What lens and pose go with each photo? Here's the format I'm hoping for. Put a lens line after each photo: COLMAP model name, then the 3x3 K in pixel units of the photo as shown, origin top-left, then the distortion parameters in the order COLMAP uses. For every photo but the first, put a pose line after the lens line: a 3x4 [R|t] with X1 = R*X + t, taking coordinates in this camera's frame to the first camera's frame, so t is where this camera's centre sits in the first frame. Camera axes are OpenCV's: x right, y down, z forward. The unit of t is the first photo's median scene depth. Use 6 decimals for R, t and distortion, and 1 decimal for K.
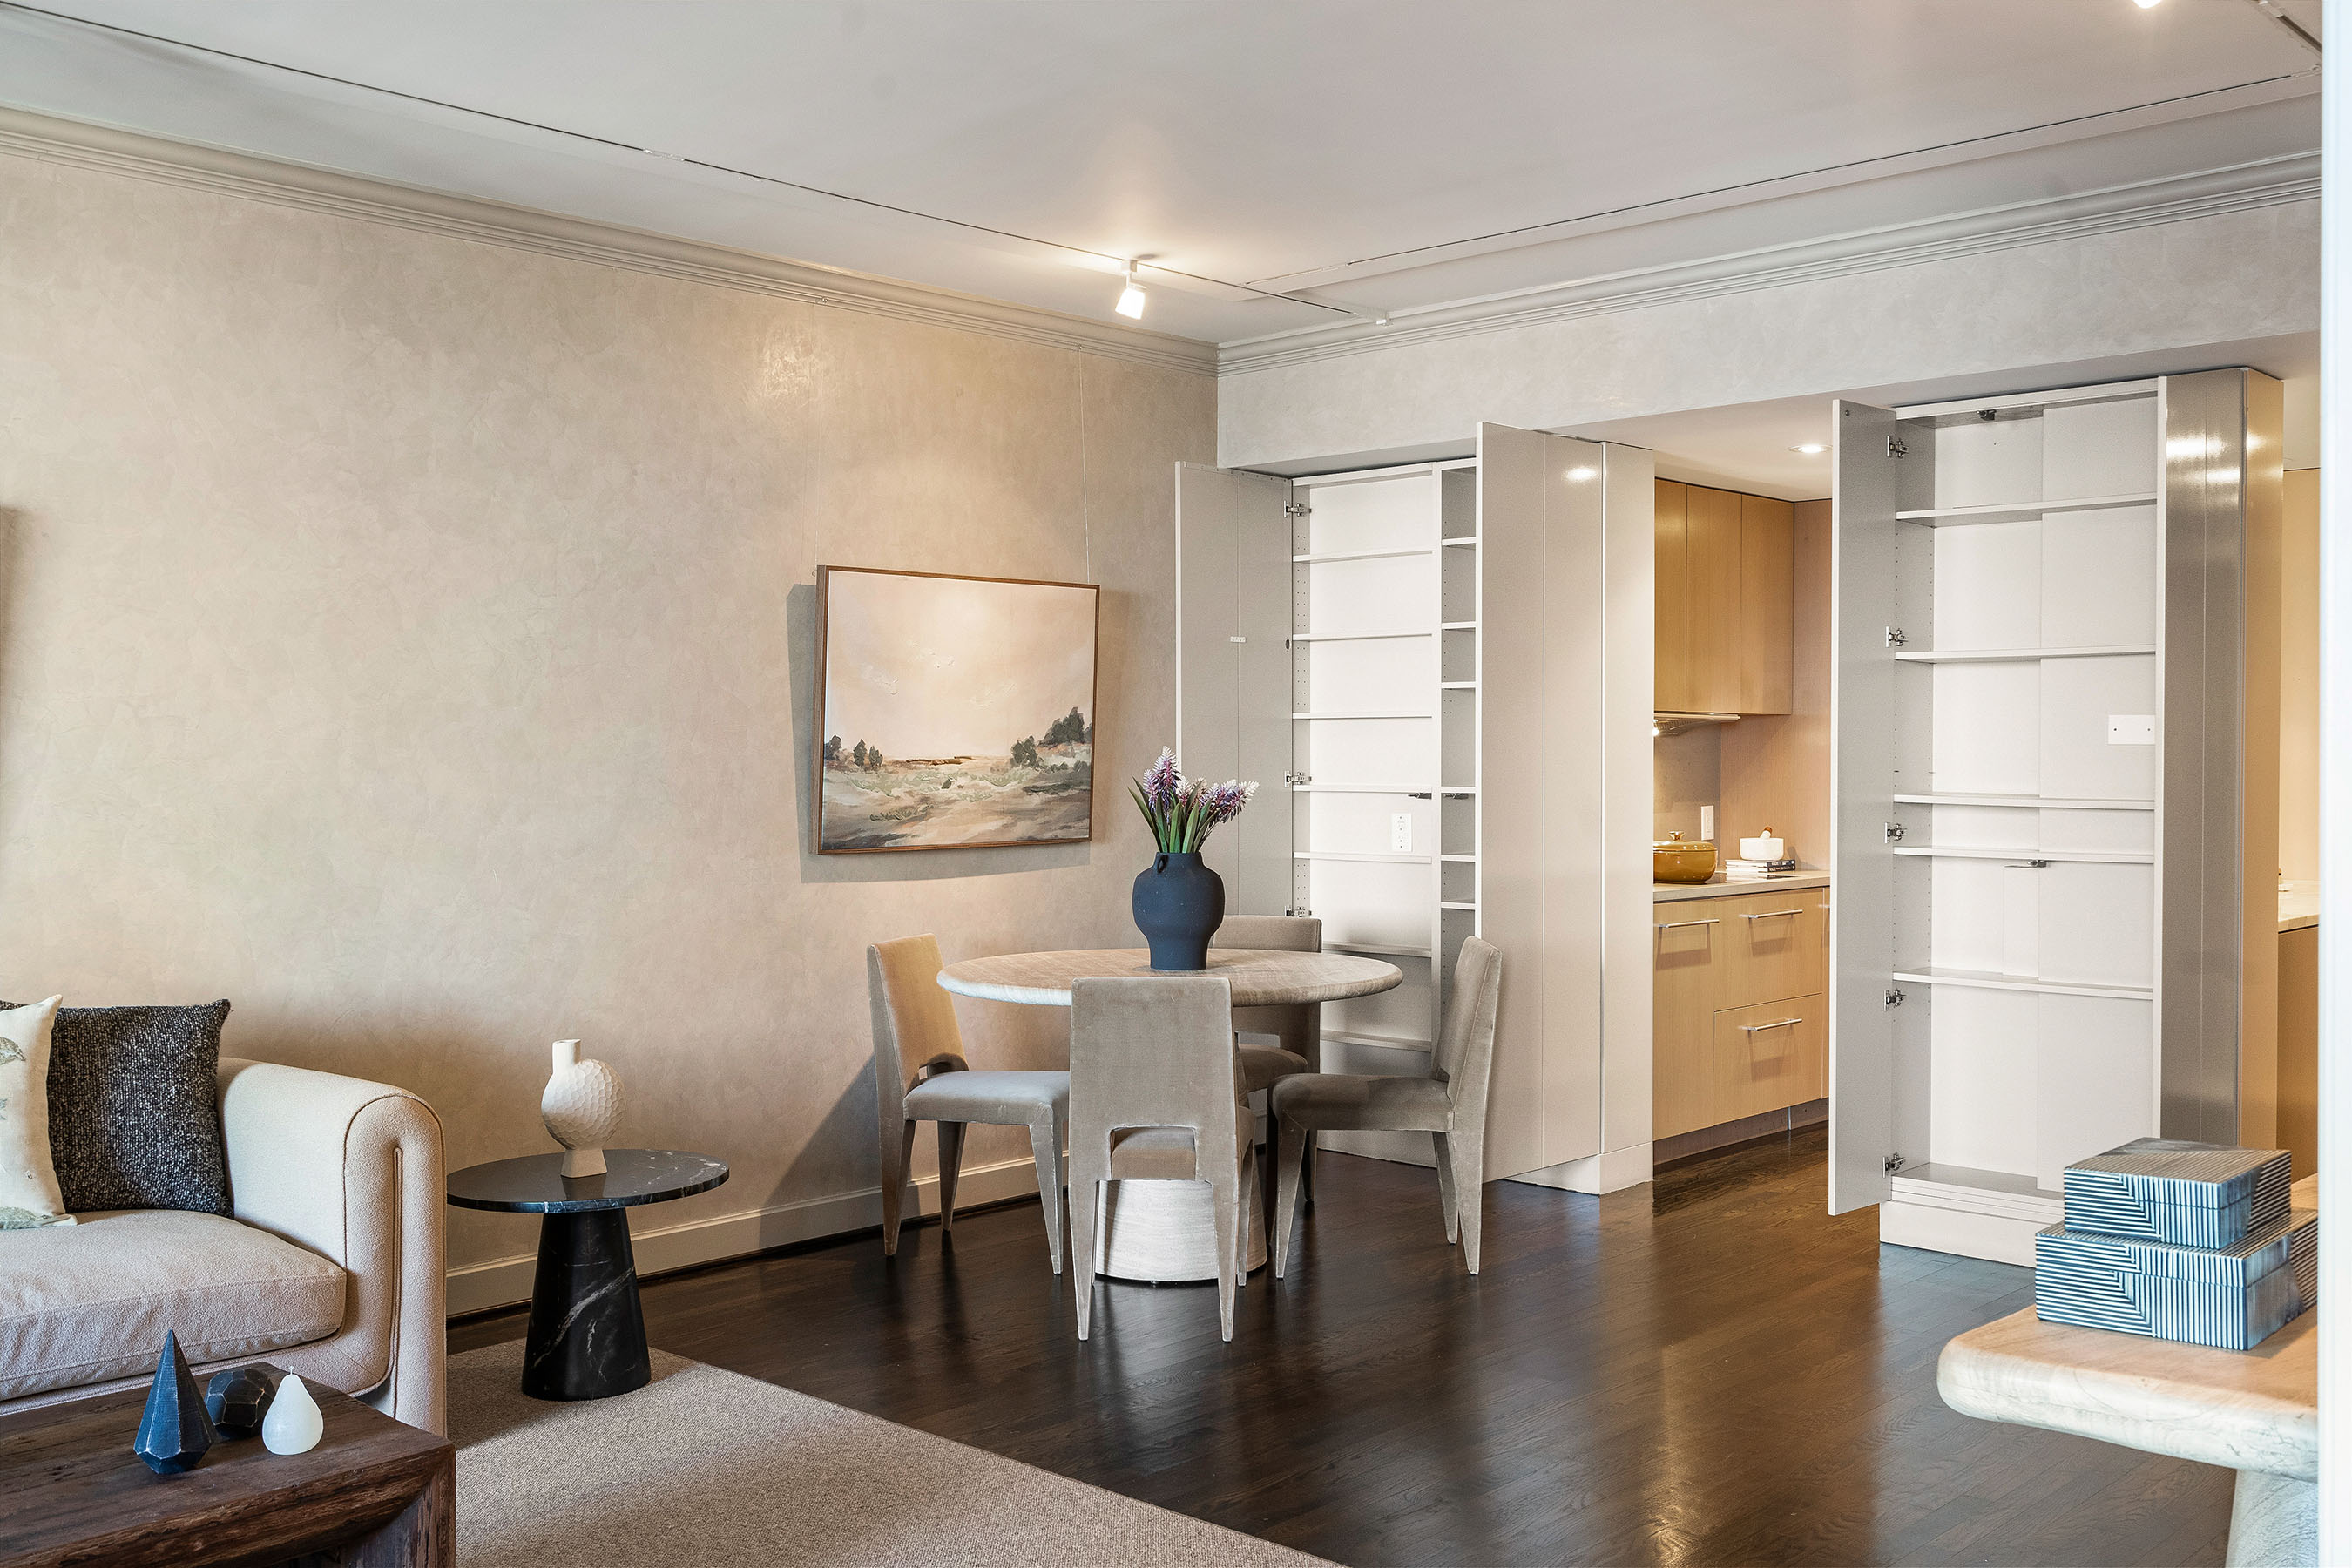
lens RADIAL K [[2175.0, 0, 1173.5], [0, 2175.0, 784.1], [0, 0, 1]] dist [-0.002628, 0.000000]
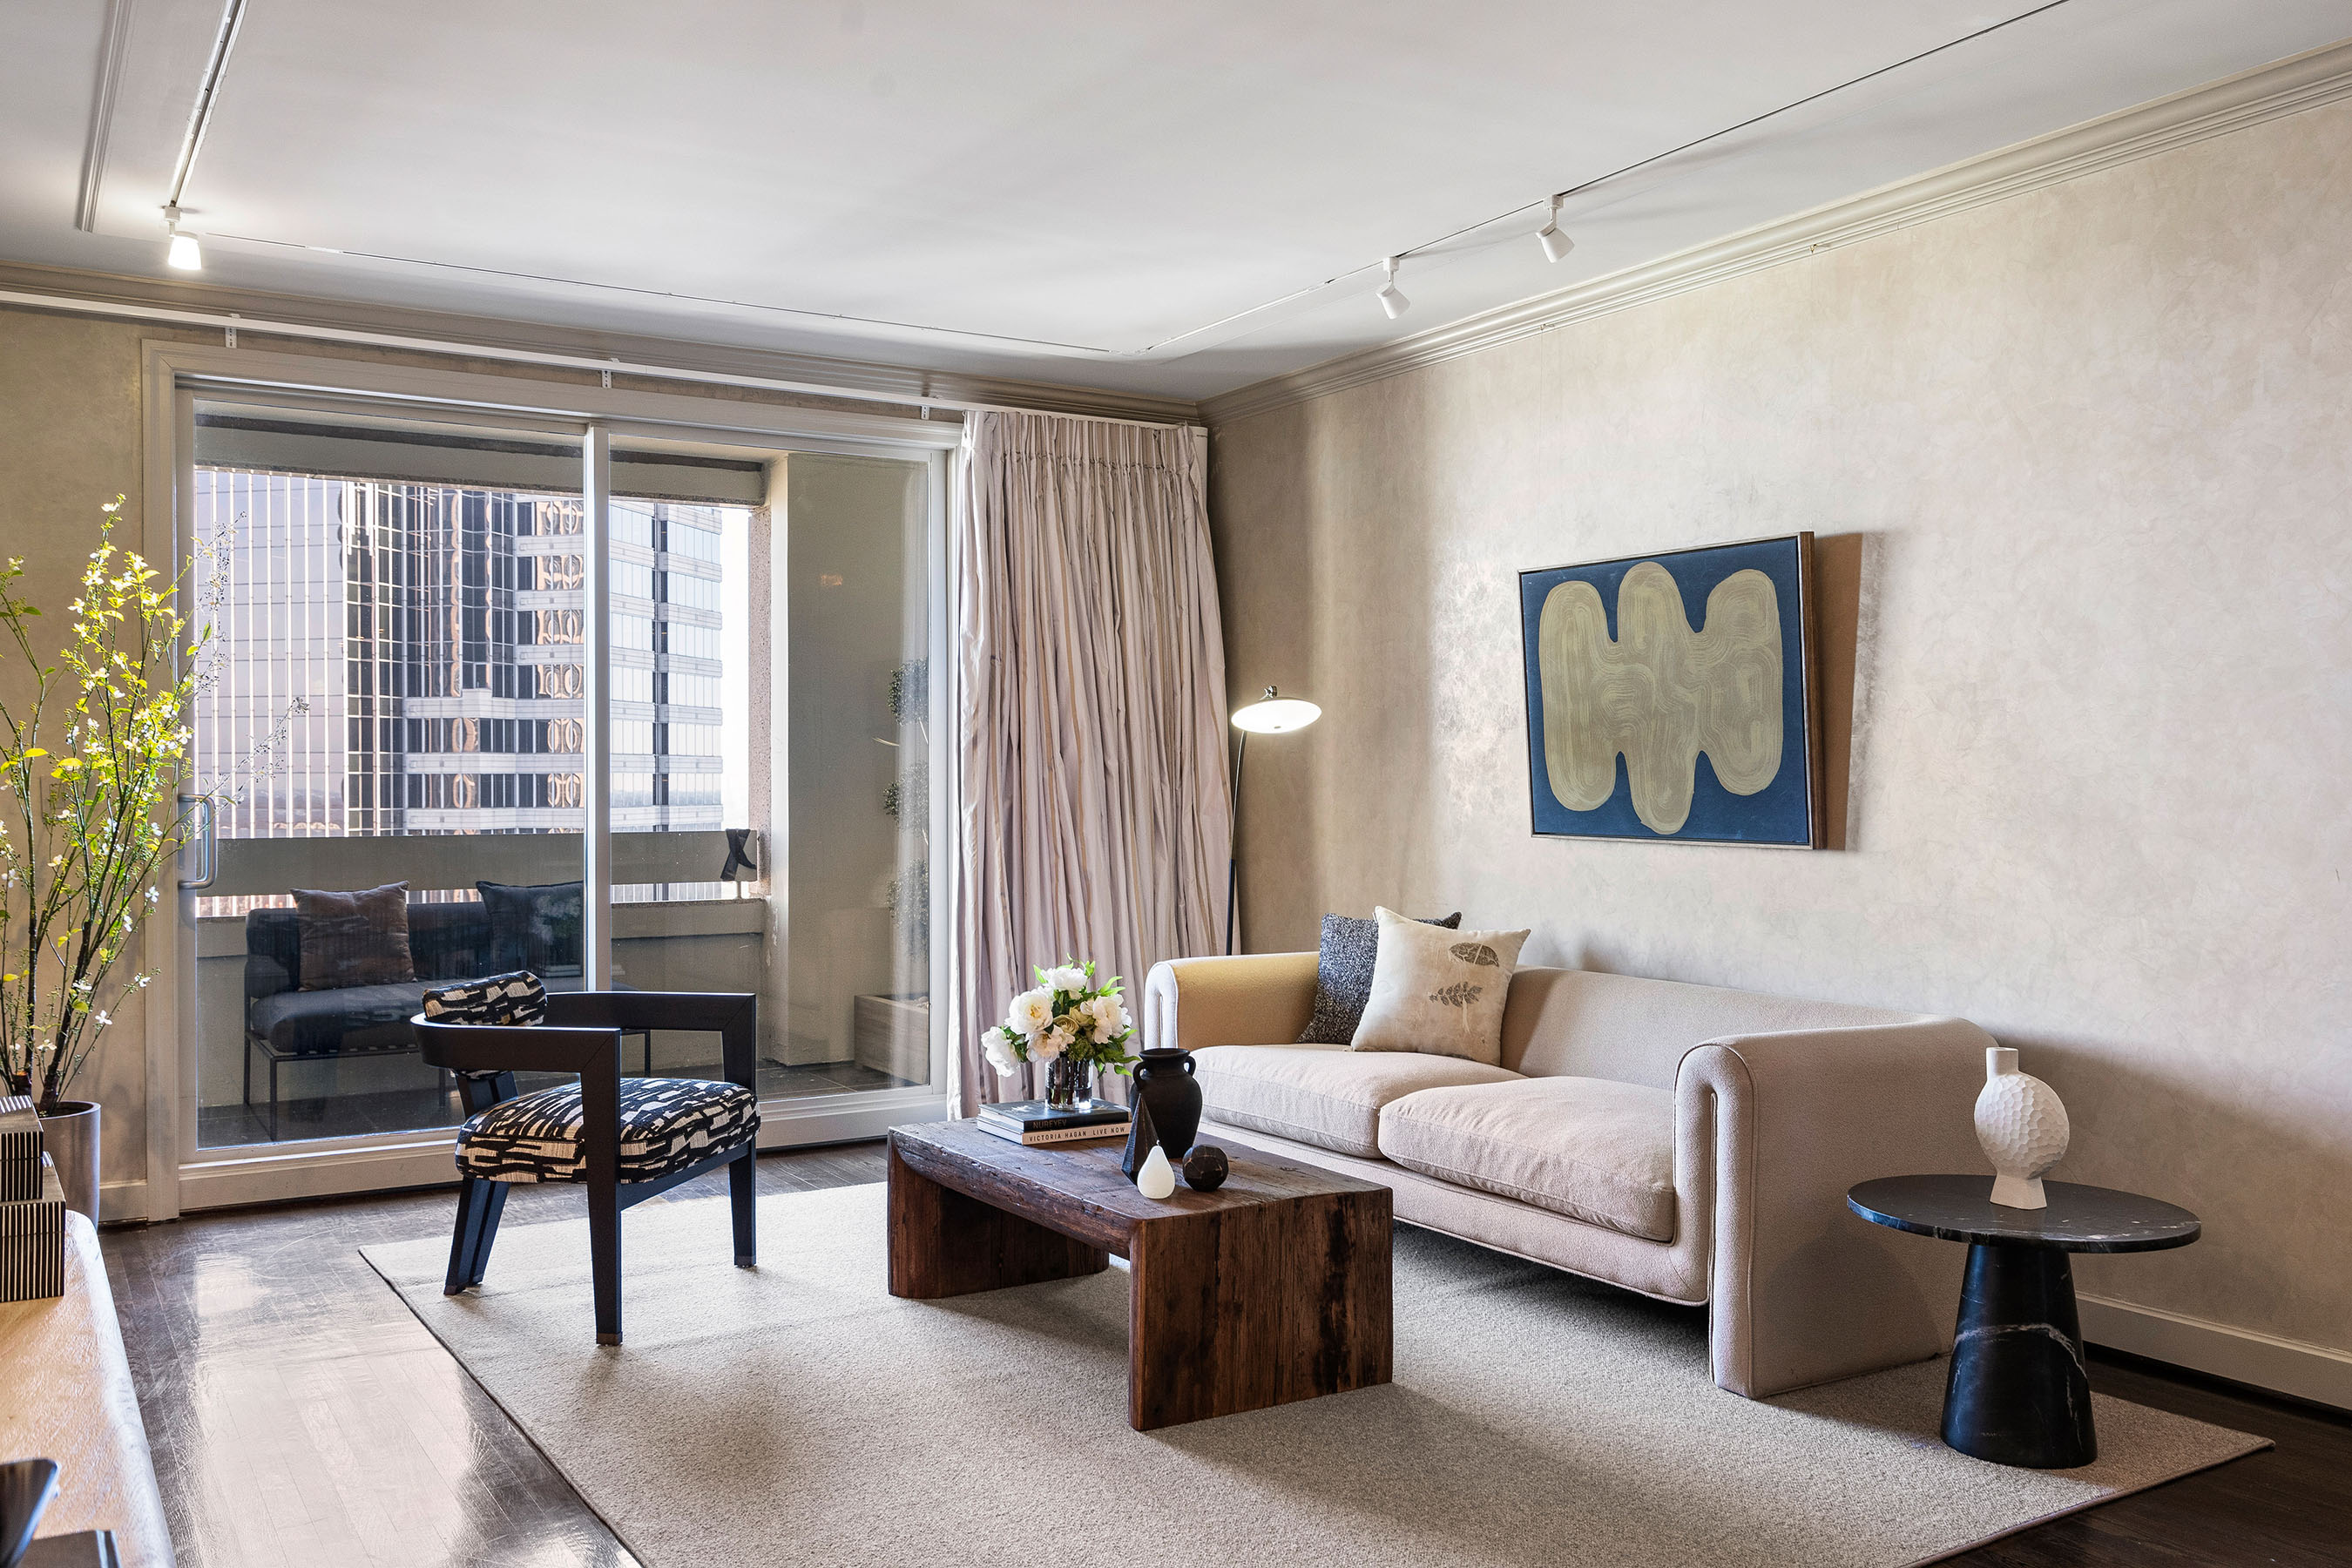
lens RADIAL K [[1937.8, 0, 1162.1], [0, 1937.8, 790.6], [0, 0, 1]] dist [0.011925, -0.005157]
pose [[-0.264384, 0.004779, -0.964406, 0.462829], [-0.009851, 0.999922, 0.007656, 0.008047], [0.964367, 0.011524, -0.264316, 0.704601]]
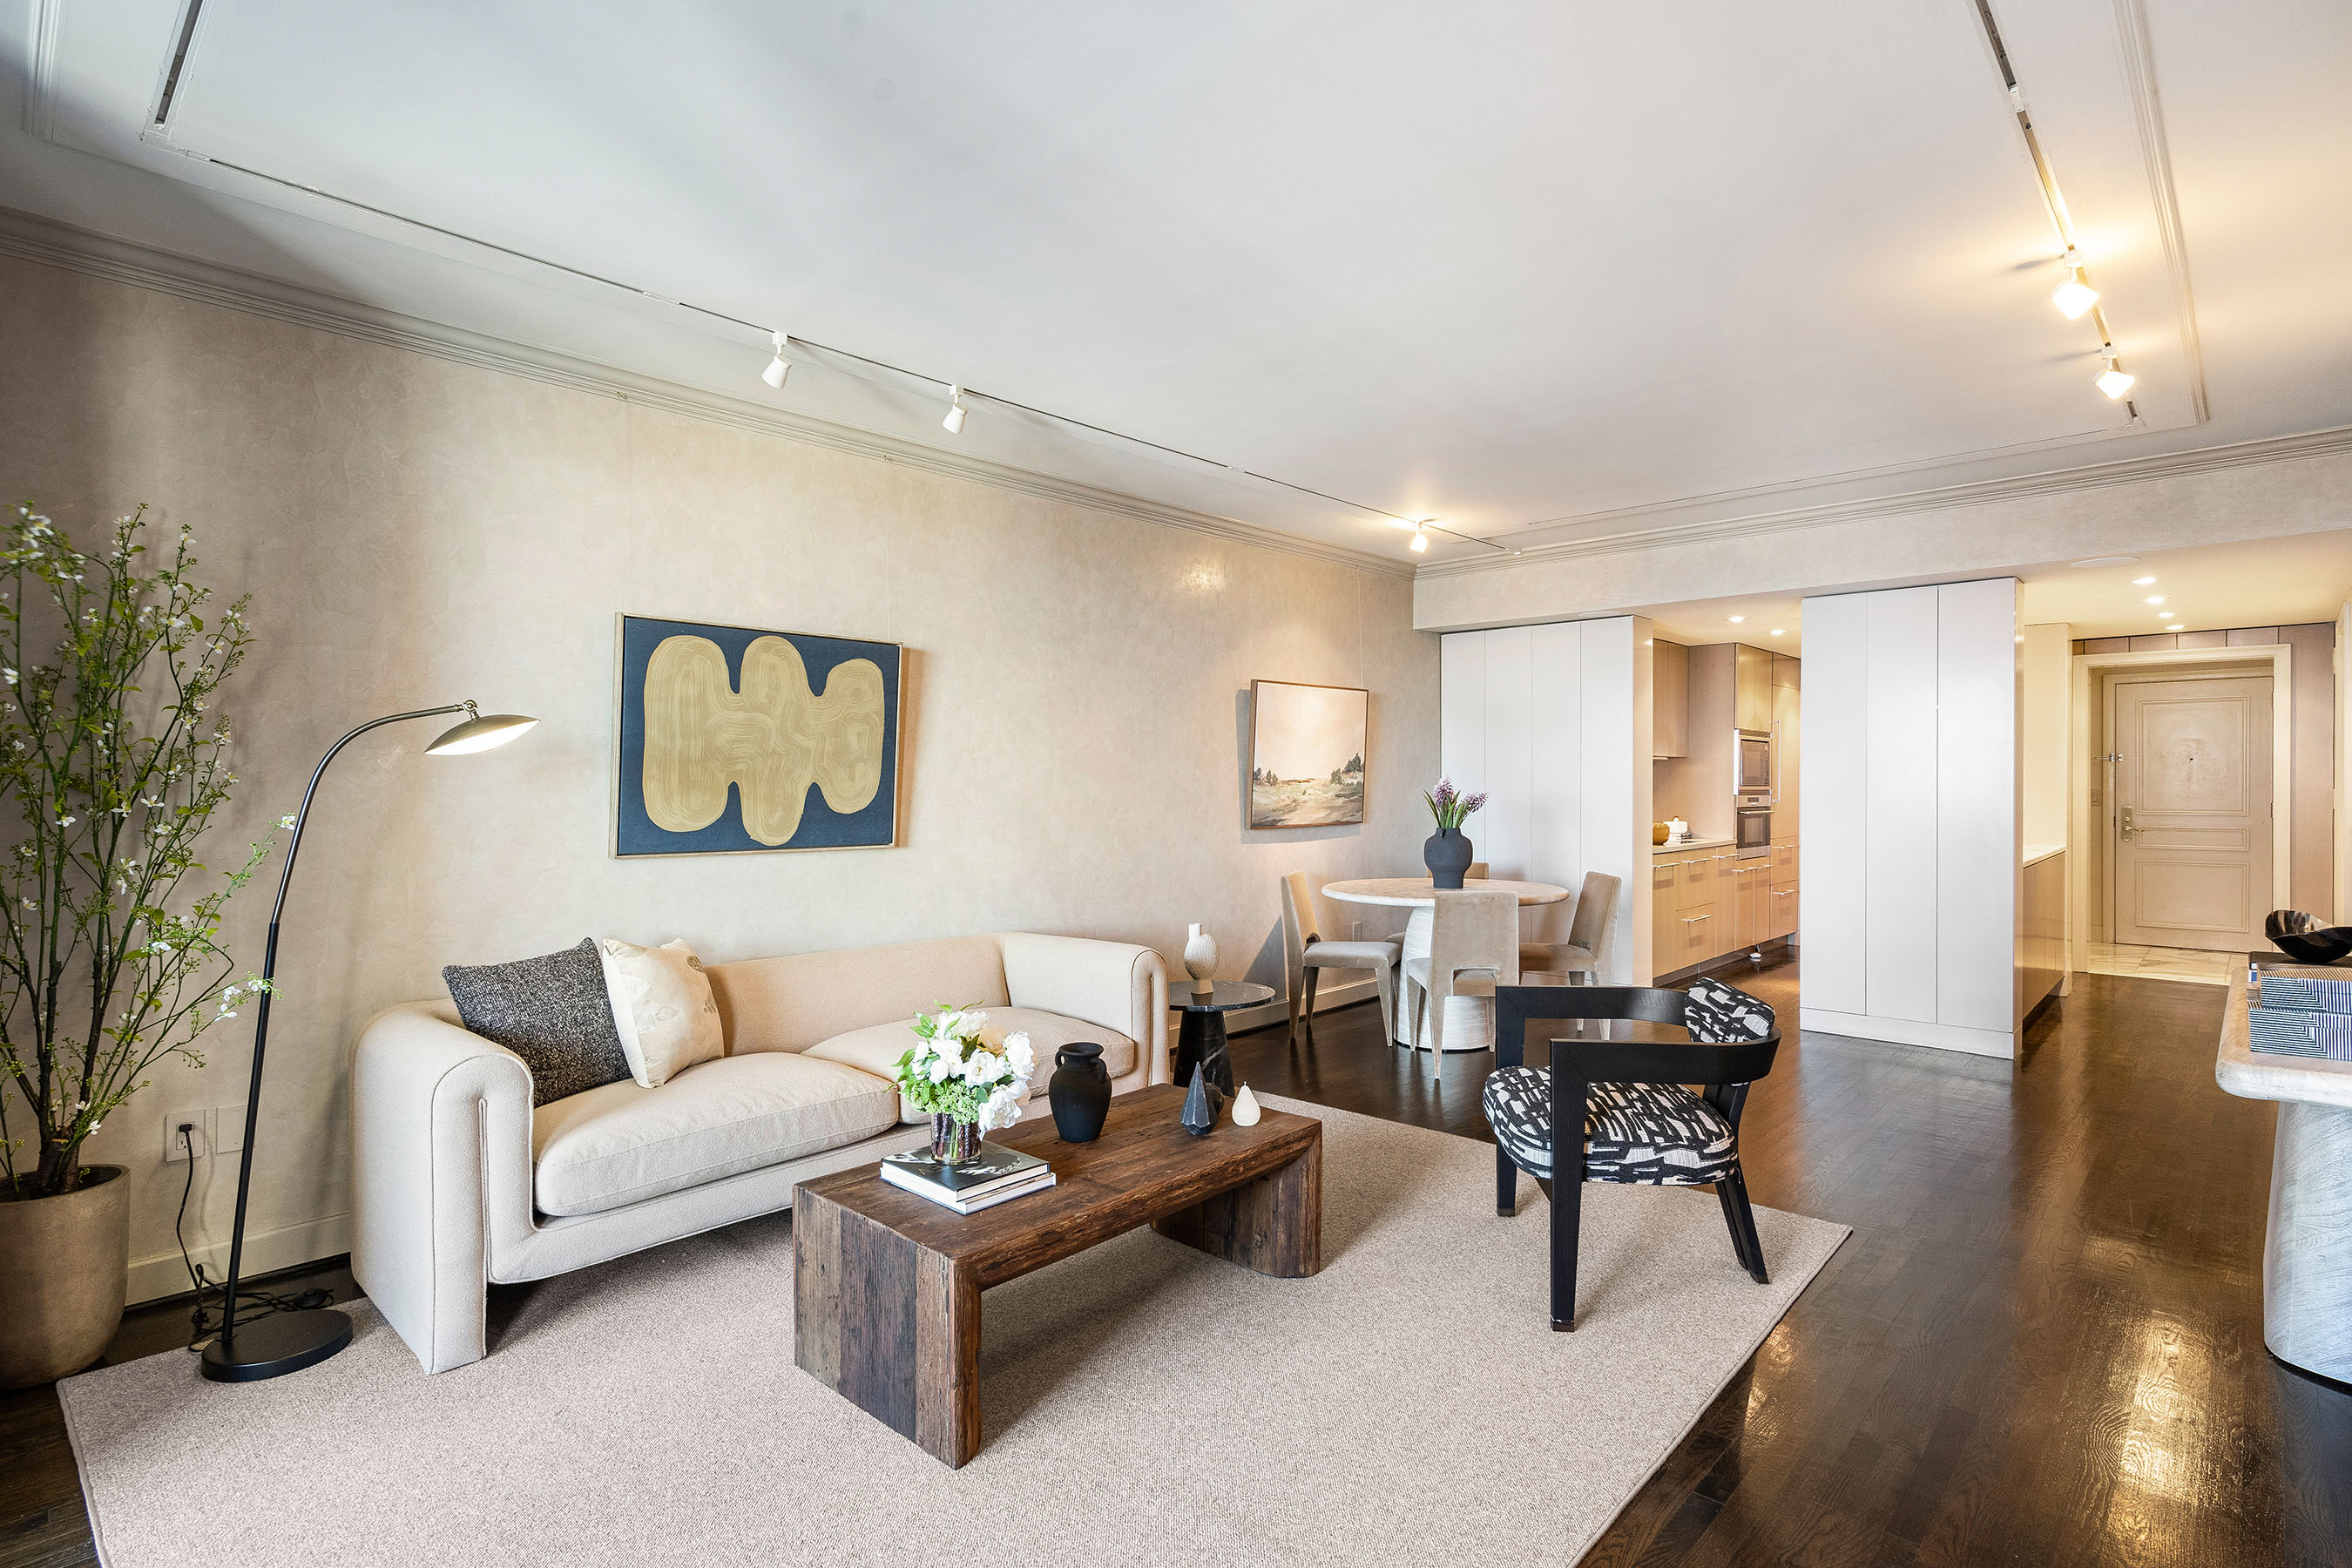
lens RADIAL K [[1165.1, 0, 1171.9], [0, 1165.1, 790.6], [0, 0, 1]] dist [0.002702, 0.001806]
pose [[0.999991, -0.000440, 0.004280, -0.245042], [0.000459, 0.999990, -0.004511, 0.002704], [-0.004278, 0.004513, 0.999981, -0.036305]]
